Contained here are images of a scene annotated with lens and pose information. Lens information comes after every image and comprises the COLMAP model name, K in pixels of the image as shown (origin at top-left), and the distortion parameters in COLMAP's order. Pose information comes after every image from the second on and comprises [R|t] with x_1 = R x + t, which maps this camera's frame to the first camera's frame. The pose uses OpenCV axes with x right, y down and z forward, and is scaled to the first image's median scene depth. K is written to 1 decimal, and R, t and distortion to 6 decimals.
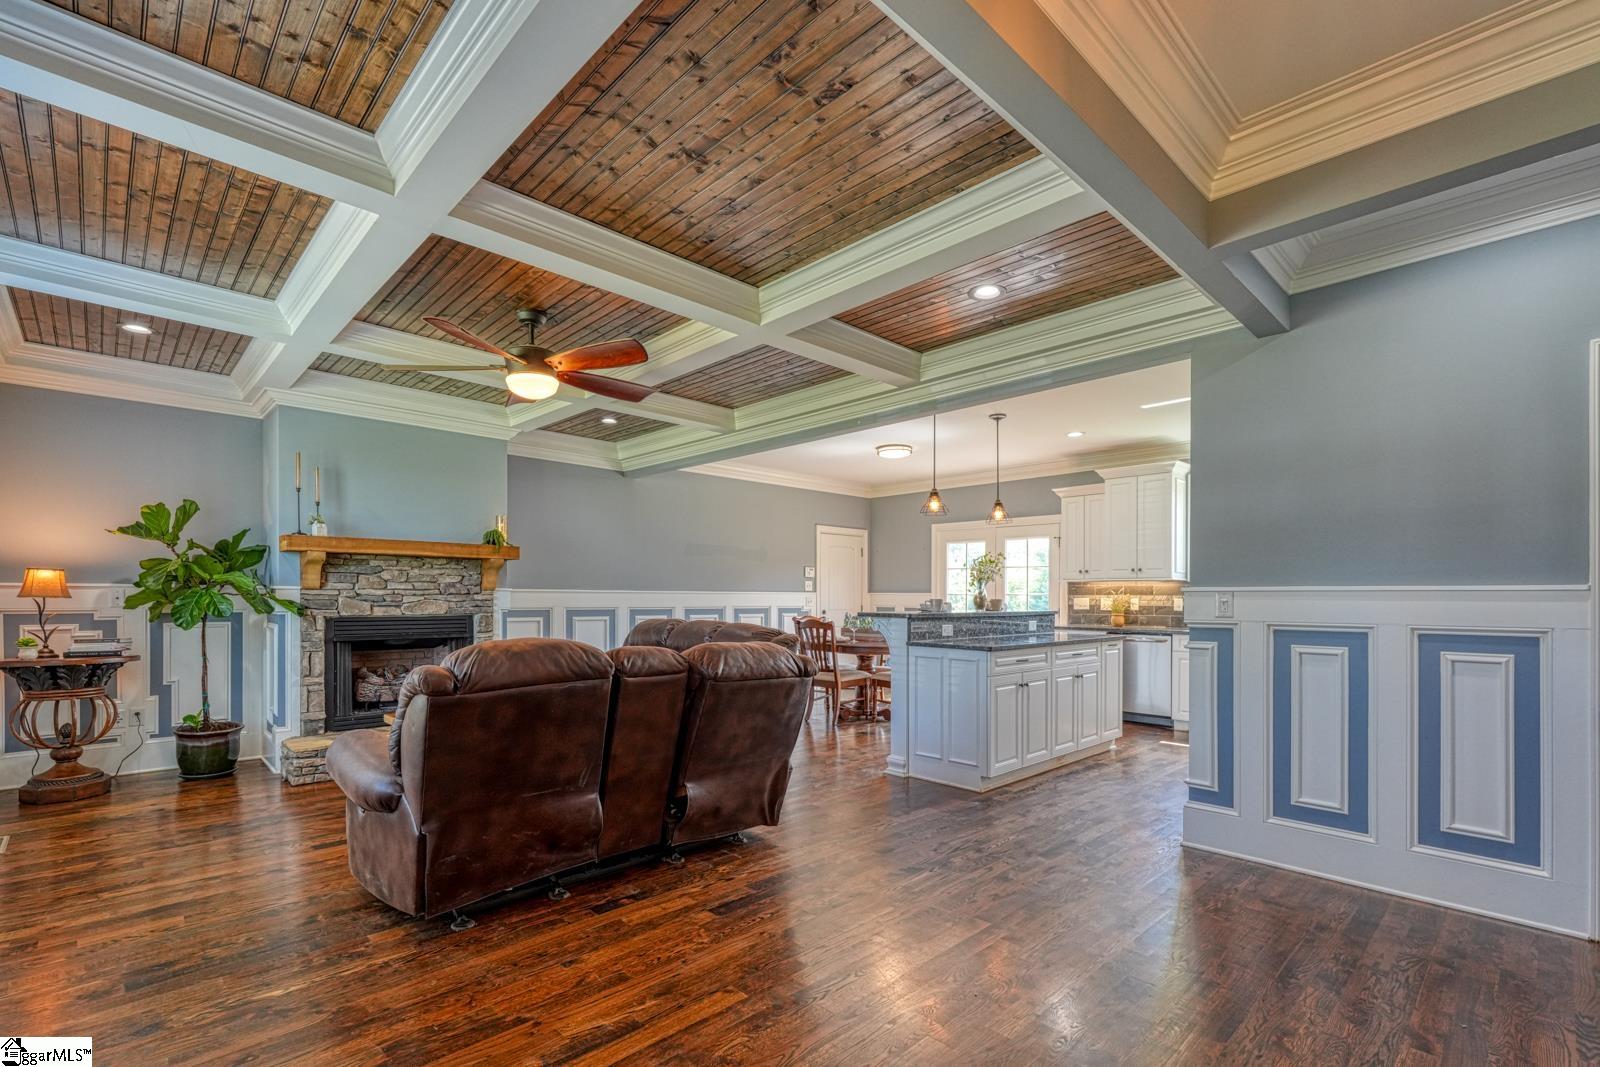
lens RADIAL K [[707.7, 0, 797.2], [0, 707.7, 595.7], [0, 0, 1]] dist [0.000796, 0.001340]
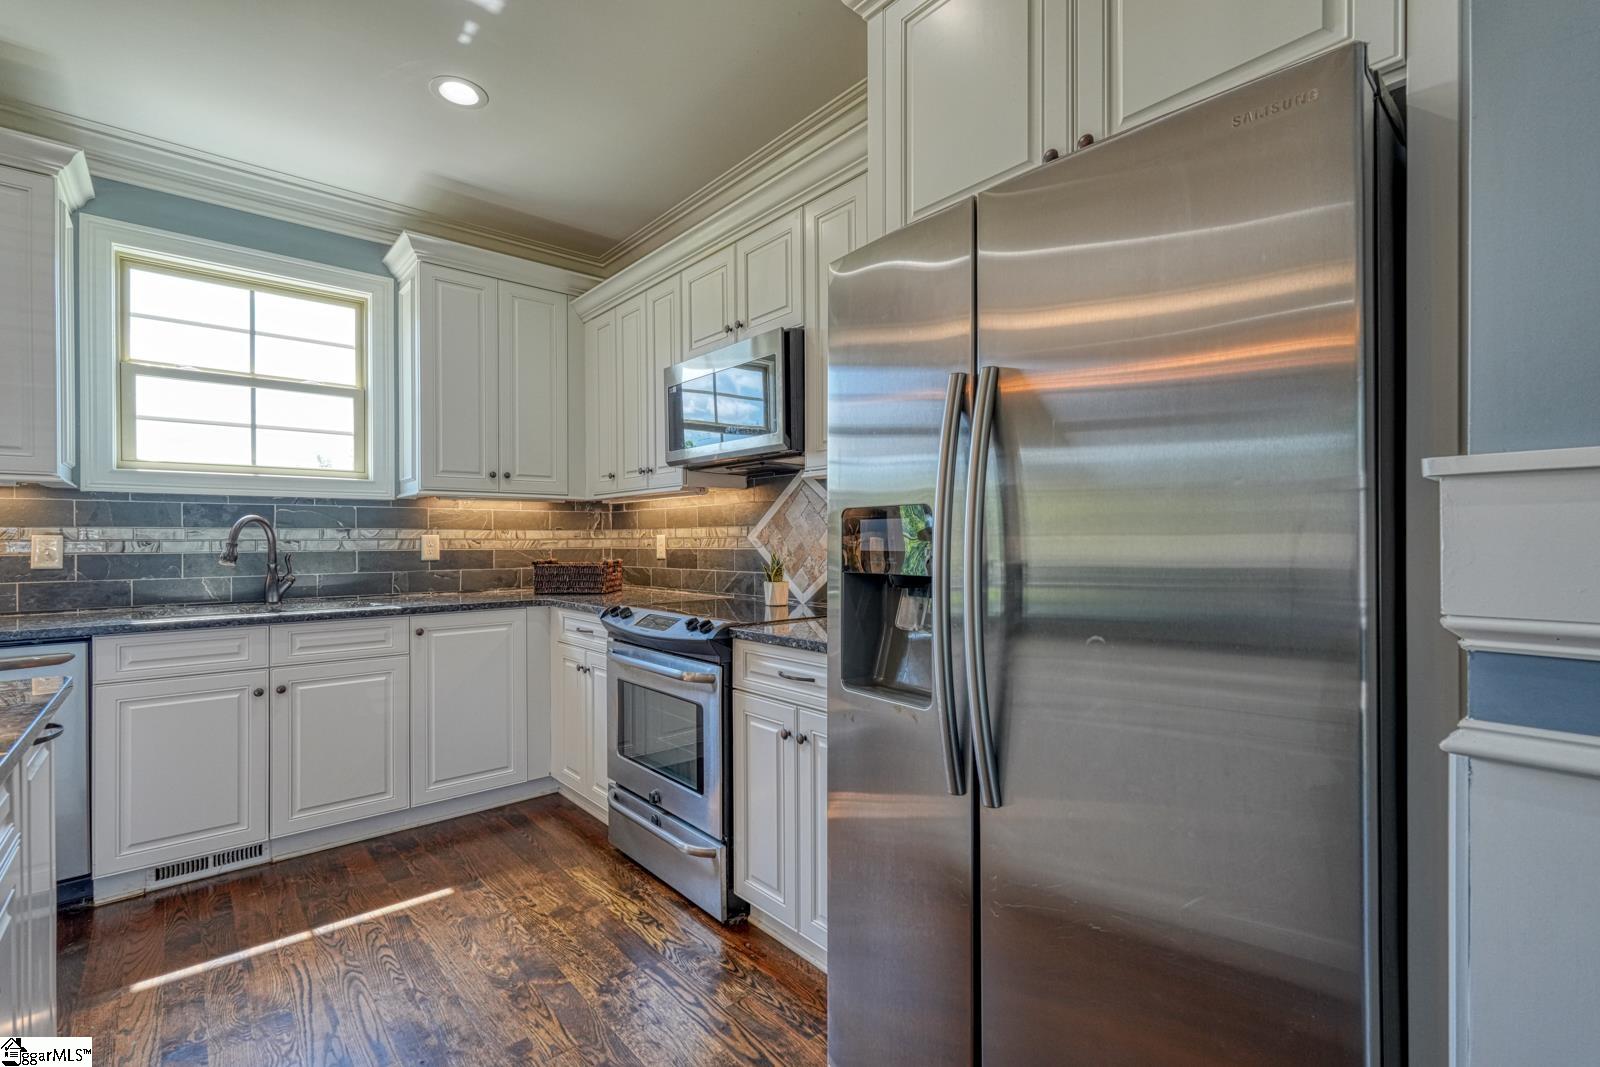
lens RADIAL K [[707.7, 0, 799.9], [0, 707.7, 539.4], [0, 0, 1]] dist [0.000796, 0.001340]
pose [[0.042756, -0.007863, 0.999055, 0.241934], [0.003796, 0.999963, 0.007707, 0.006197], [-0.999078, 0.003463, 0.042784, 0.780640]]
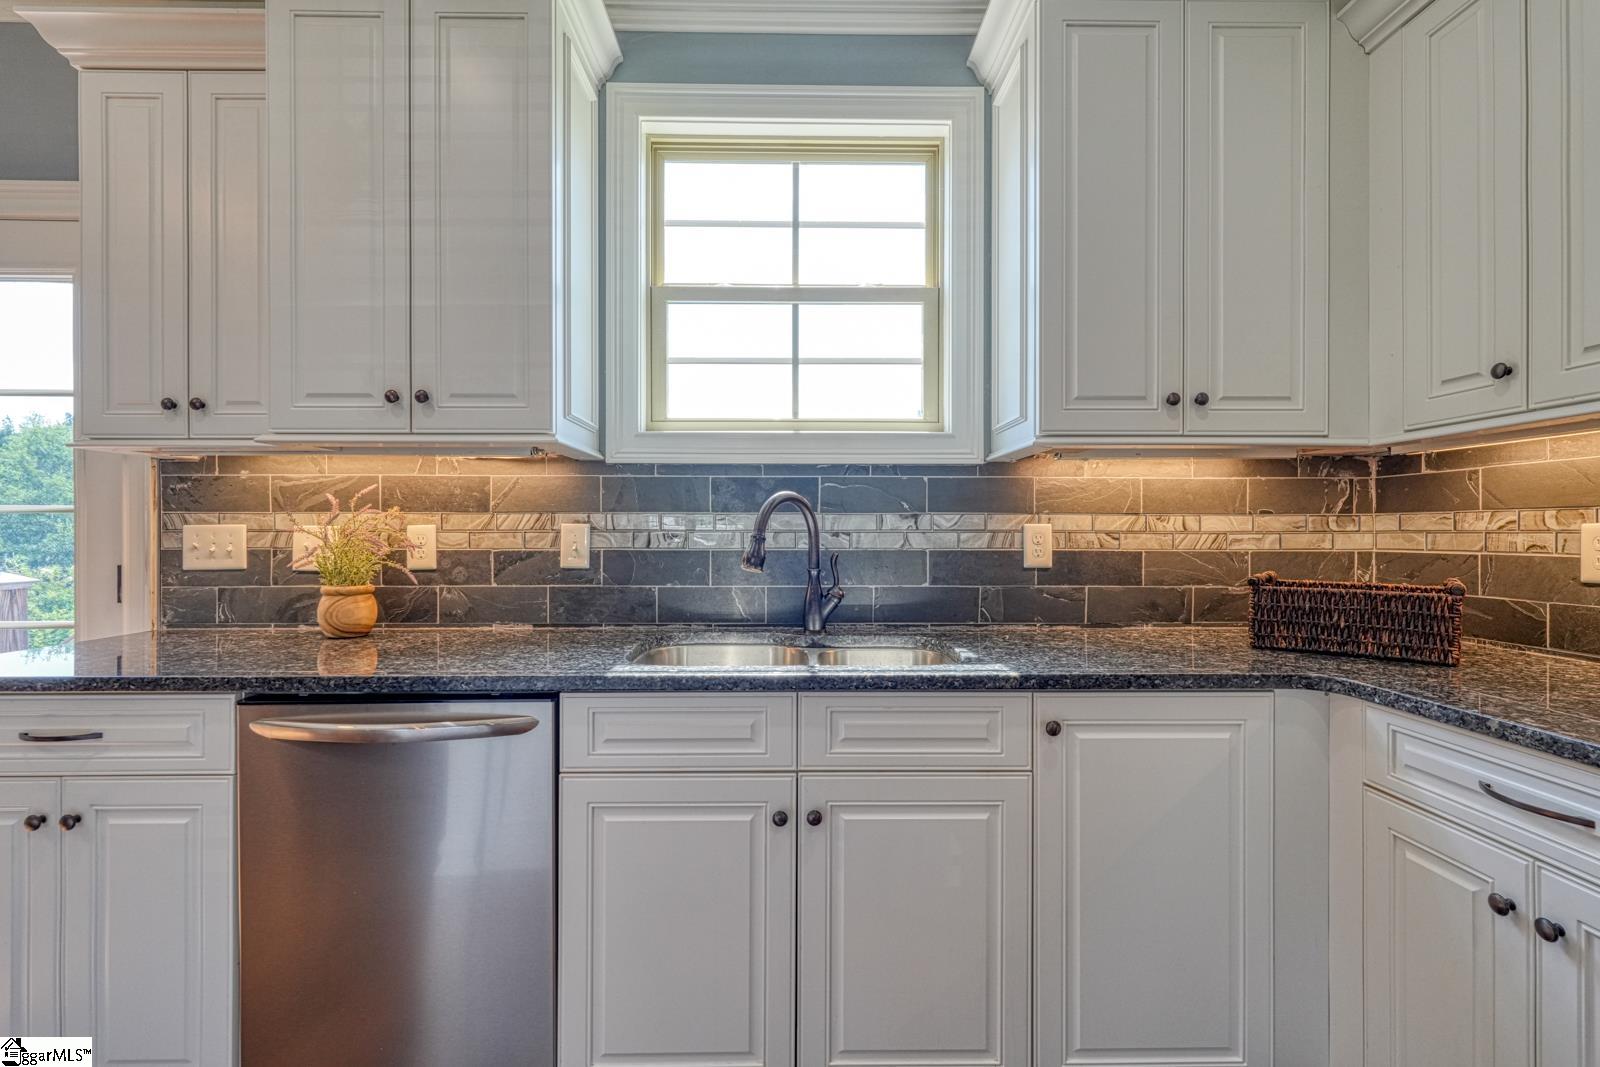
lens RADIAL K [[707.7, 0, 802.0], [0, 707.7, 530.7], [0, 0, 1]] dist [0.000796, 0.001340]
pose [[0.676360, -0.003679, 0.736562, 0.522922], [0.002671, 0.999993, 0.002542, 0.008183], [-0.736567, 0.000248, 0.676365, 0.989819]]
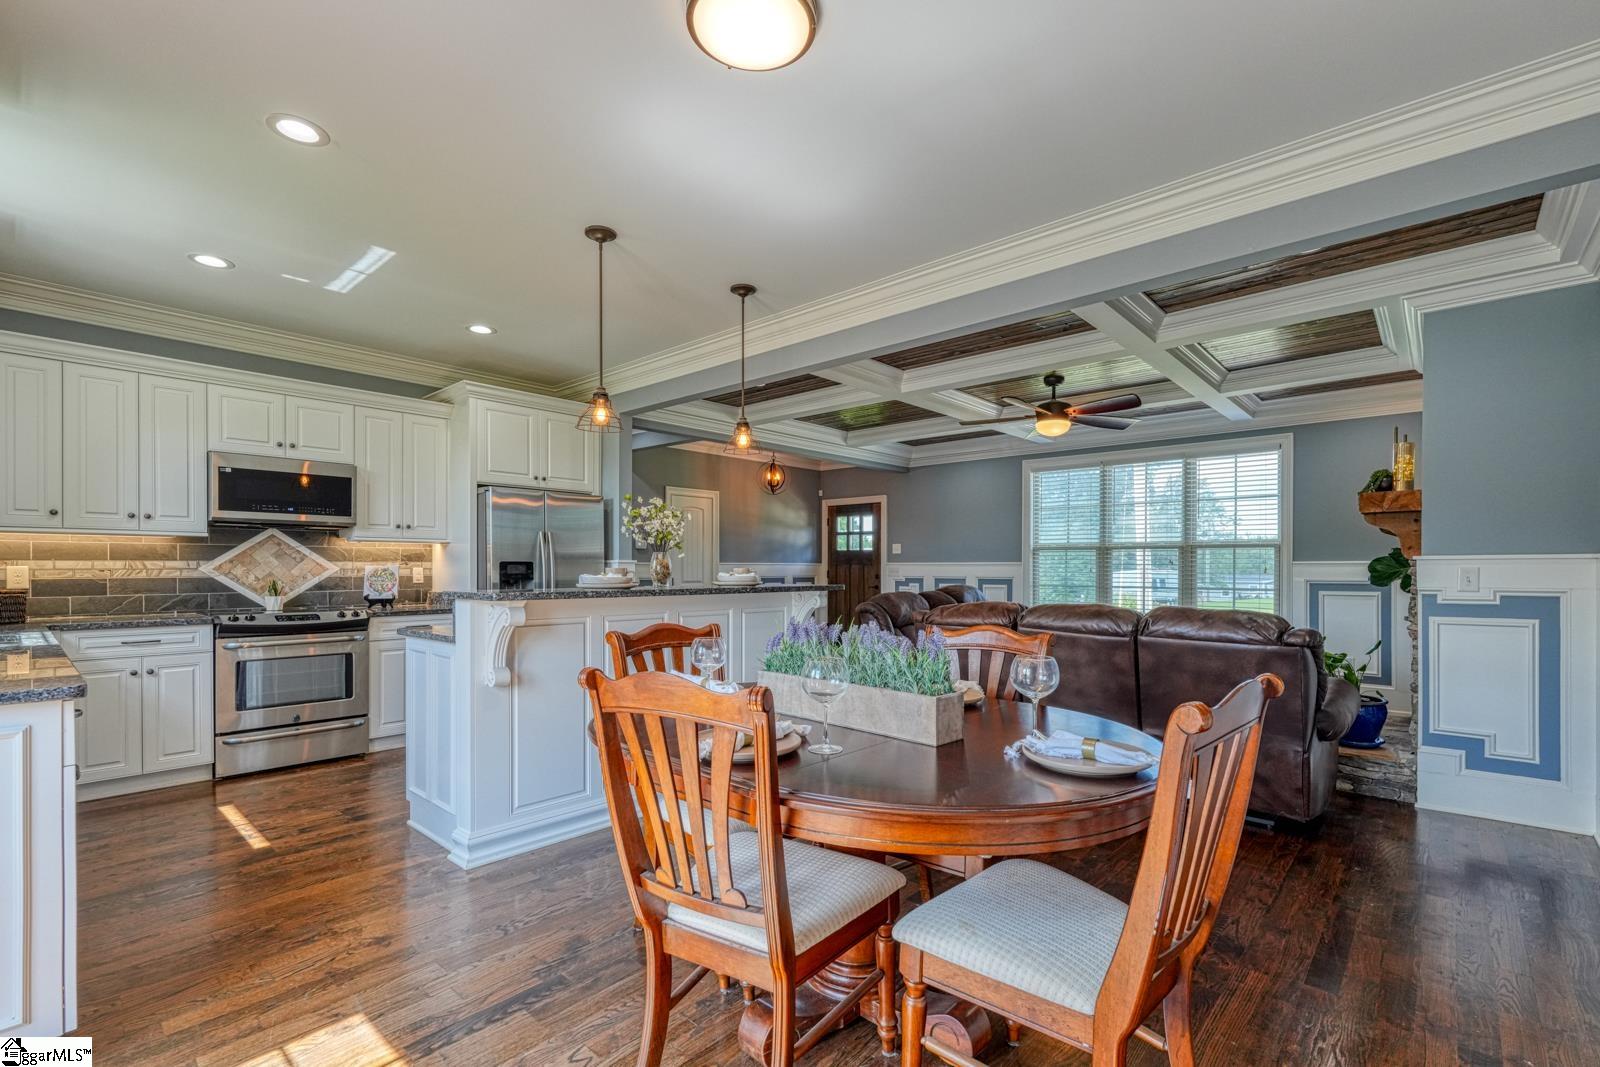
lens RADIAL K [[707.7, 0, 795.8], [0, 707.7, 572.1], [0, 0, 1]] dist [0.000796, 0.001340]
pose [[-0.996677, -0.005814, -0.081250, 0.200385], [-0.005998, 0.999980, 0.002023, 0.006609], [0.081236, 0.002503, -0.996692, 1.736628]]
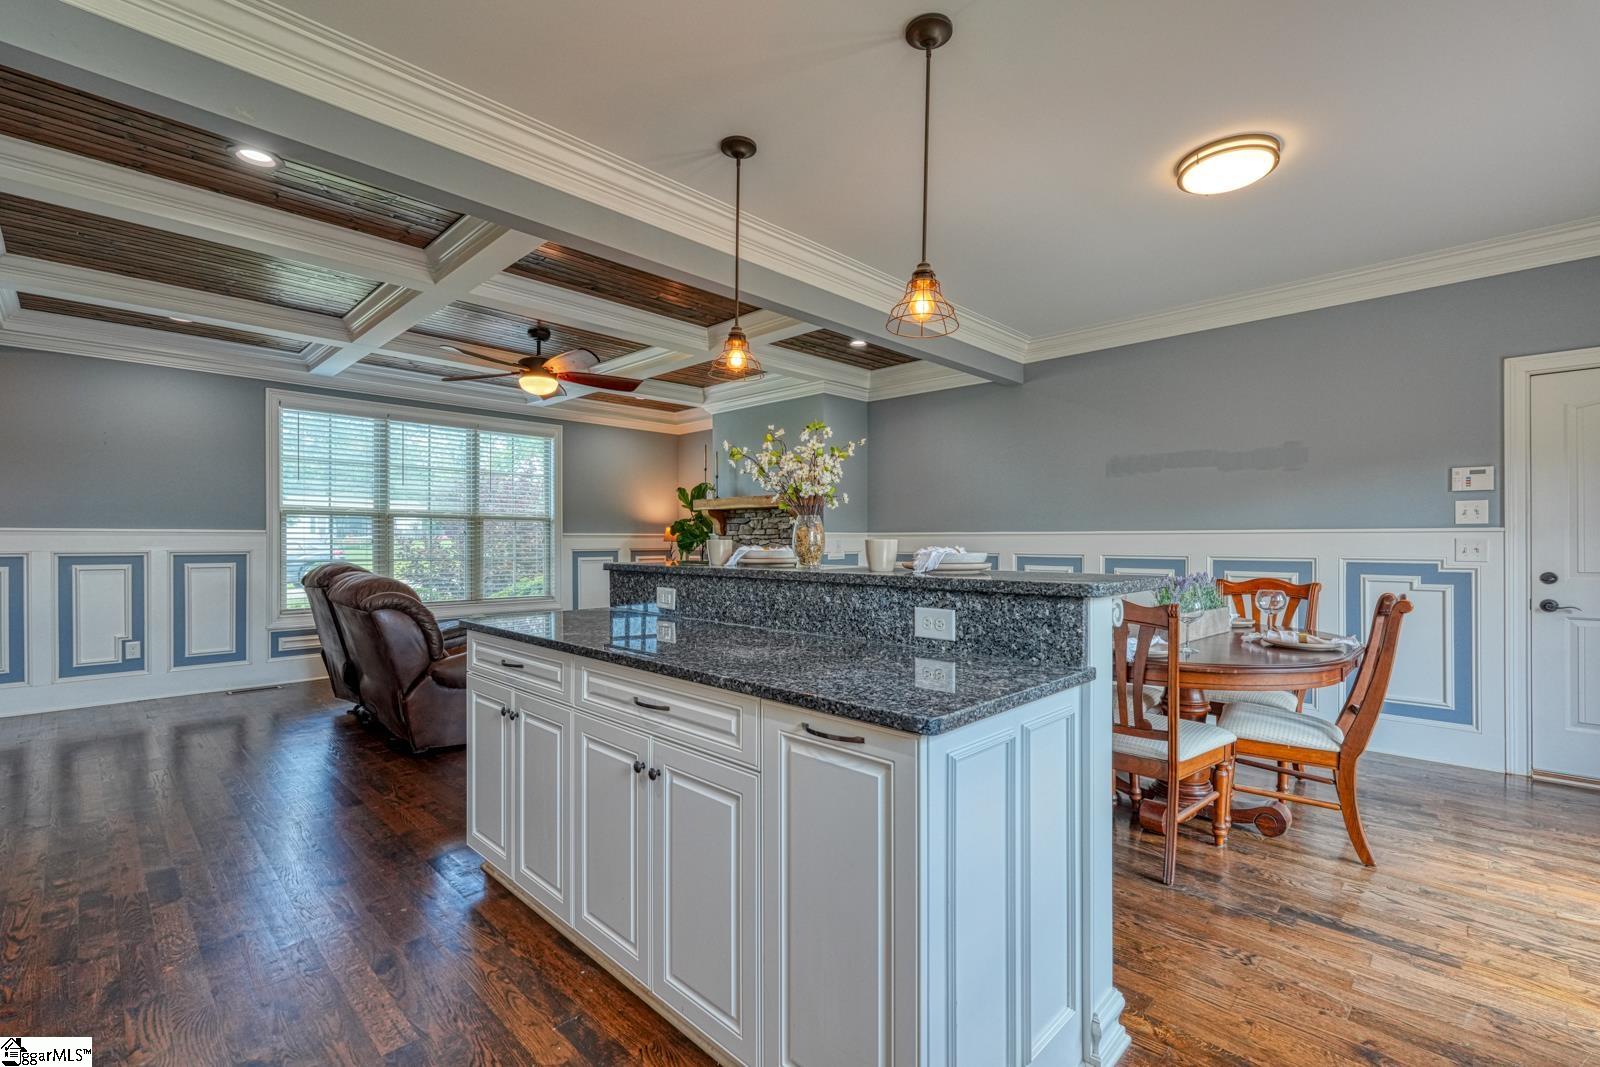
lens RADIAL K [[707.7, 0, 807.1], [0, 707.7, 543.2], [0, 0, 1]] dist [0.000796, 0.001340]
pose [[0.042095, -0.001038, -0.999113, 0.717114], [0.001081, 0.999999, -0.000993, 0.007387], [0.999113, -0.001038, 0.042097, 1.031073]]
